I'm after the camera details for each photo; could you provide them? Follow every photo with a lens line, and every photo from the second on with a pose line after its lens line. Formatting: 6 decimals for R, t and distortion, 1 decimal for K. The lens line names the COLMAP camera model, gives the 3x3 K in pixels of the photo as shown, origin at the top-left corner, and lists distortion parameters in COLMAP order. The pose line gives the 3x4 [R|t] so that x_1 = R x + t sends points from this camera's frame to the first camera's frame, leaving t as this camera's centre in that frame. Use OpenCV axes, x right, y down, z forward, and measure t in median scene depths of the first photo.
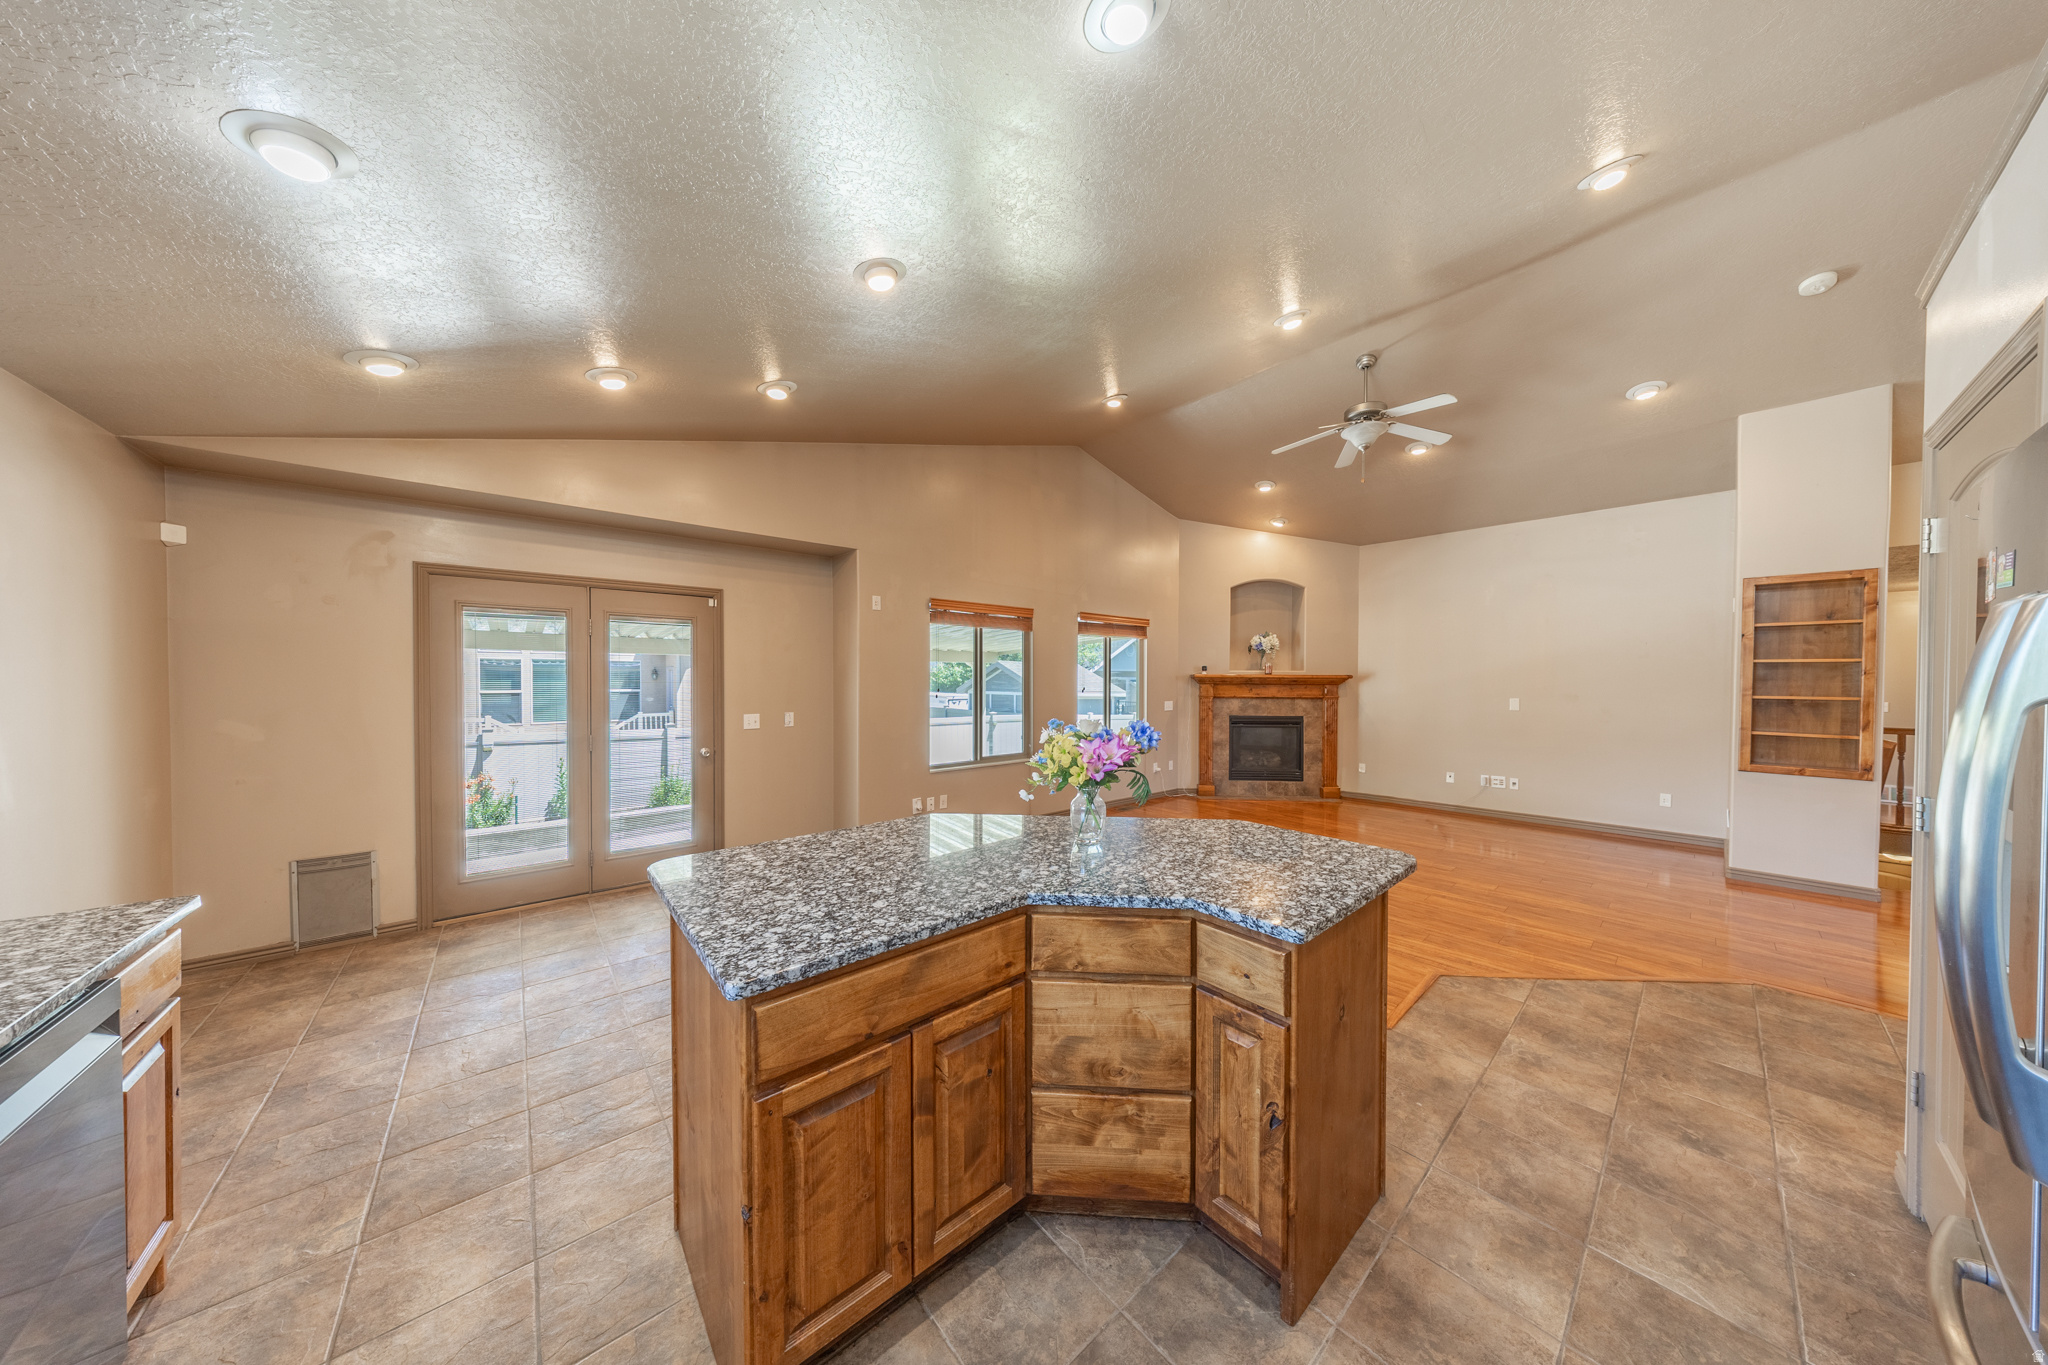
lens RADIAL K [[594.5, 0, 1025.6], [0, 594.5, 683.3], [0, 0, 1]] dist [-0.000811, -0.000066]
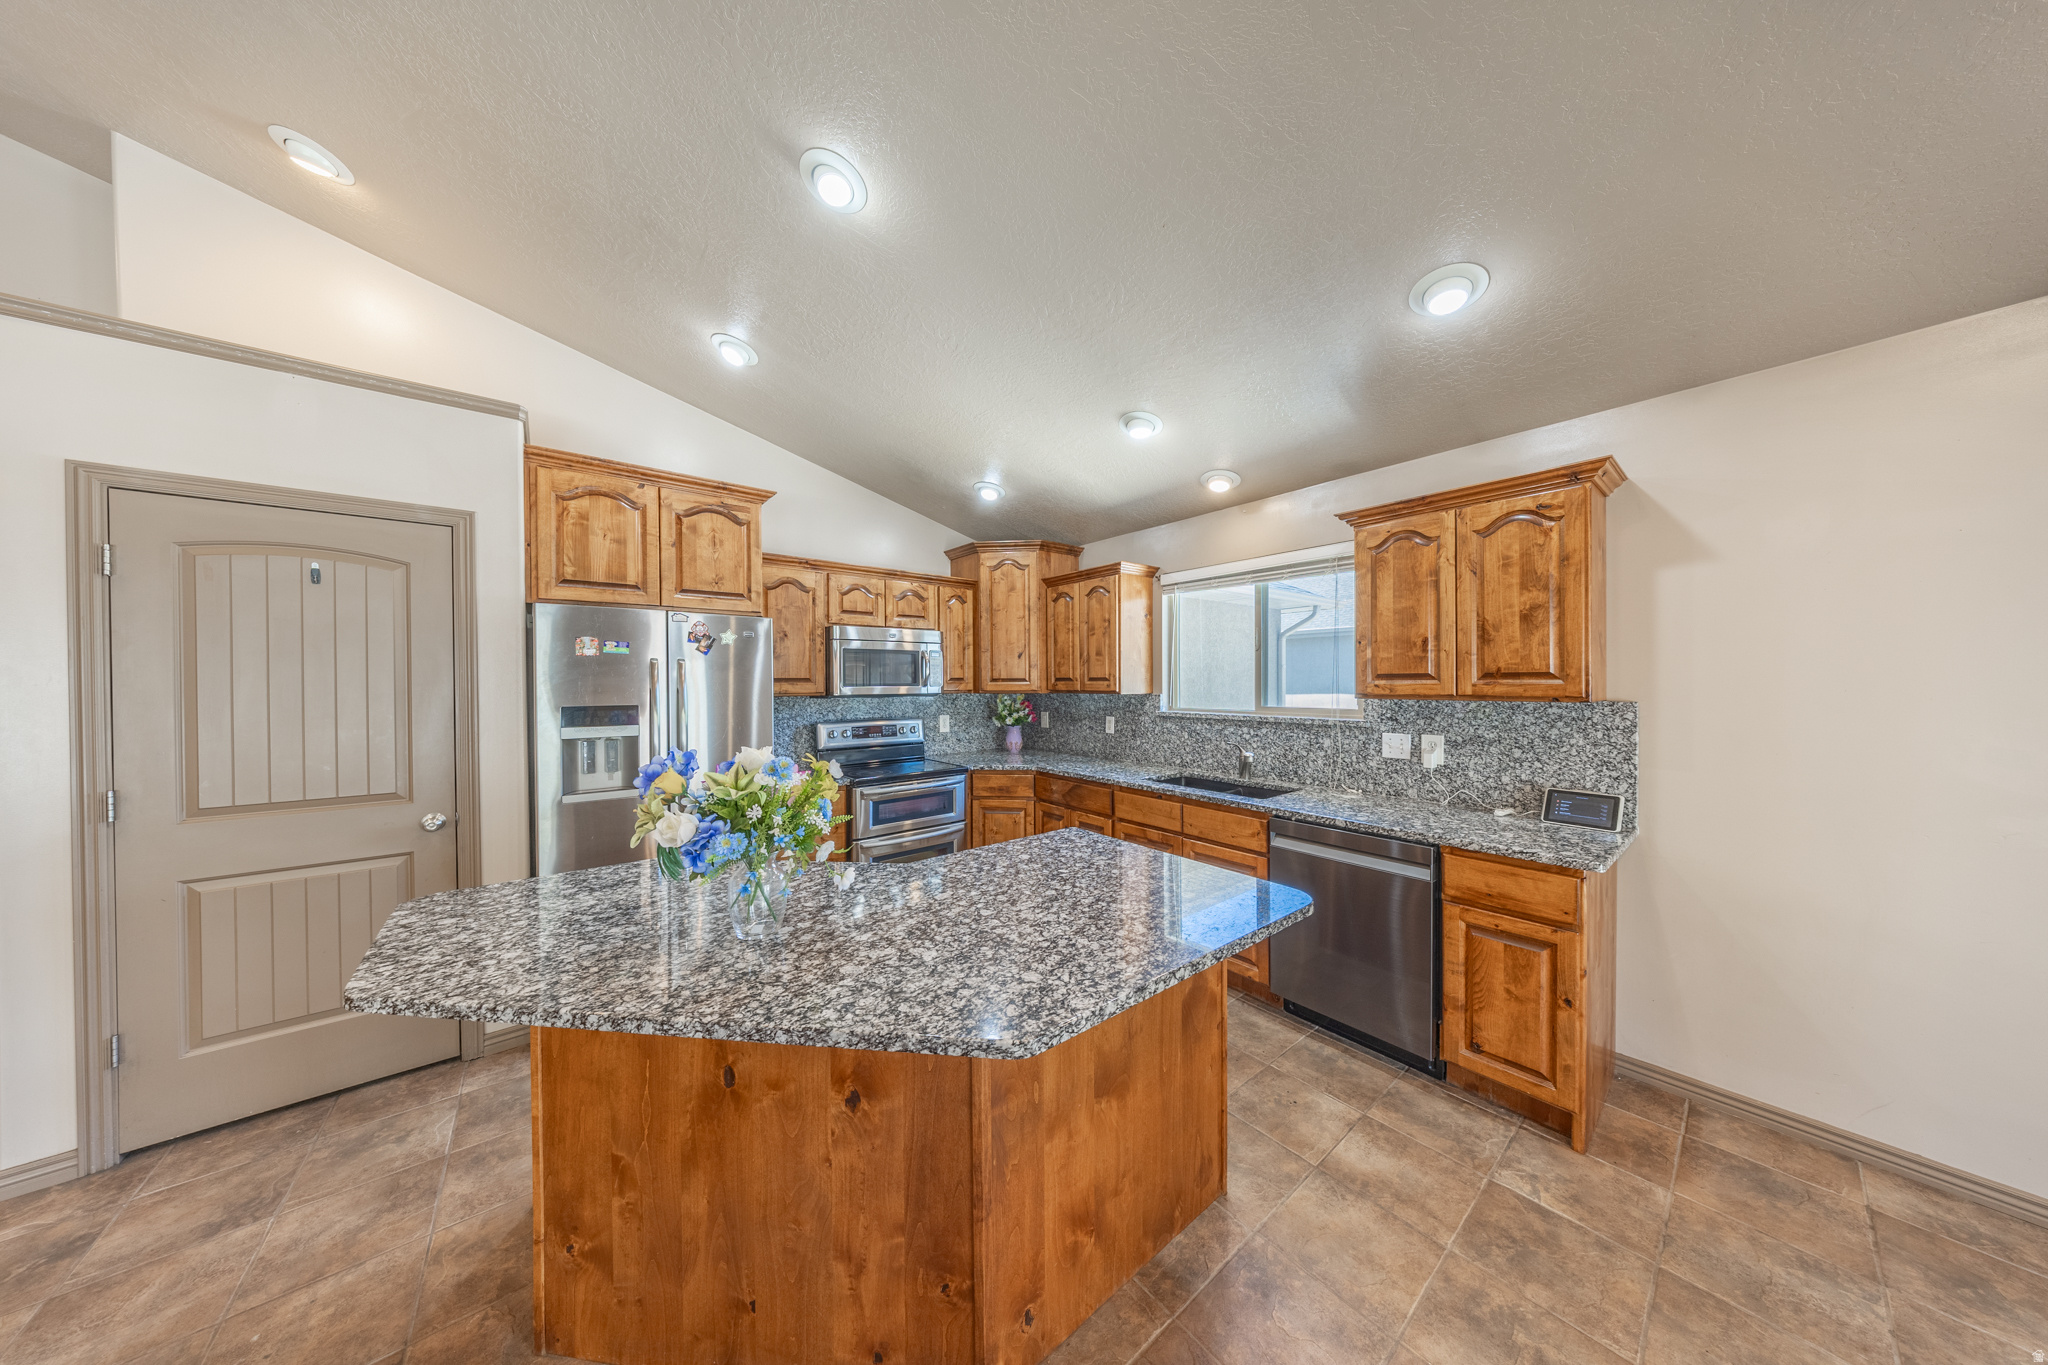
lens RADIAL K [[594.5, 0, 1027.0], [0, 594.5, 685.9], [0, 0, 1]] dist [-0.000811, -0.000066]
pose [[-0.999403, 0.001802, 0.034498, -0.098139], [0.002386, 0.999854, 0.016903, -0.008020], [-0.034463, 0.016975, -0.999262, 0.760156]]
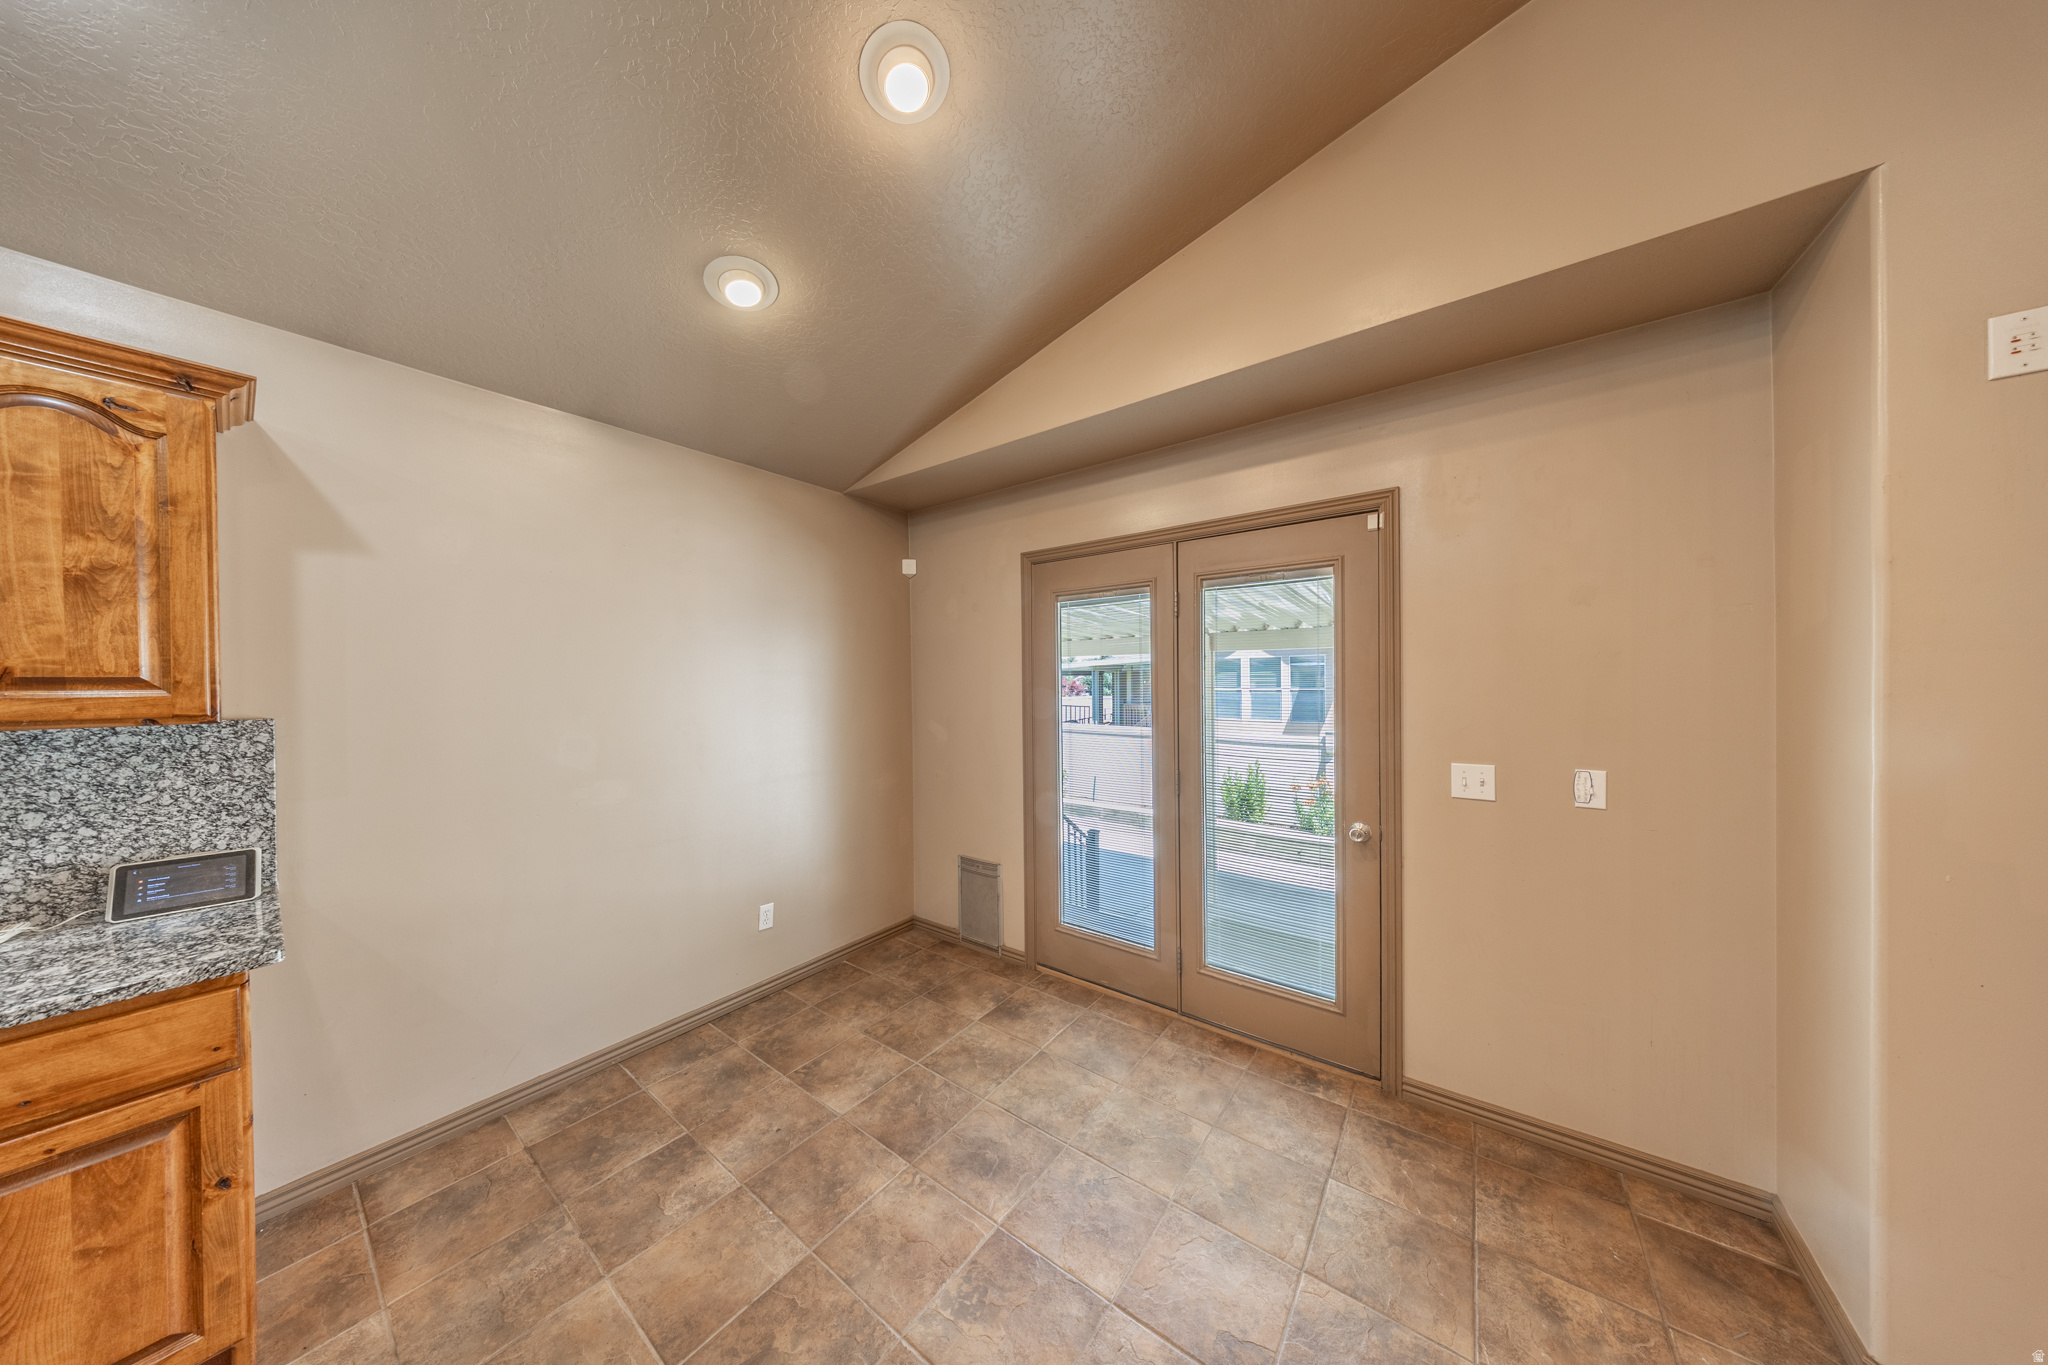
lens RADIAL K [[594.5, 0, 1021.1], [0, 594.5, 685.5], [0, 0, 1]] dist [-0.000811, -0.000066]
pose [[0.210542, 0.001807, -0.977583, -0.121517], [0.001992, 0.999995, 0.002277, -0.005917], [0.977583, -0.002426, 0.210537, 0.632031]]
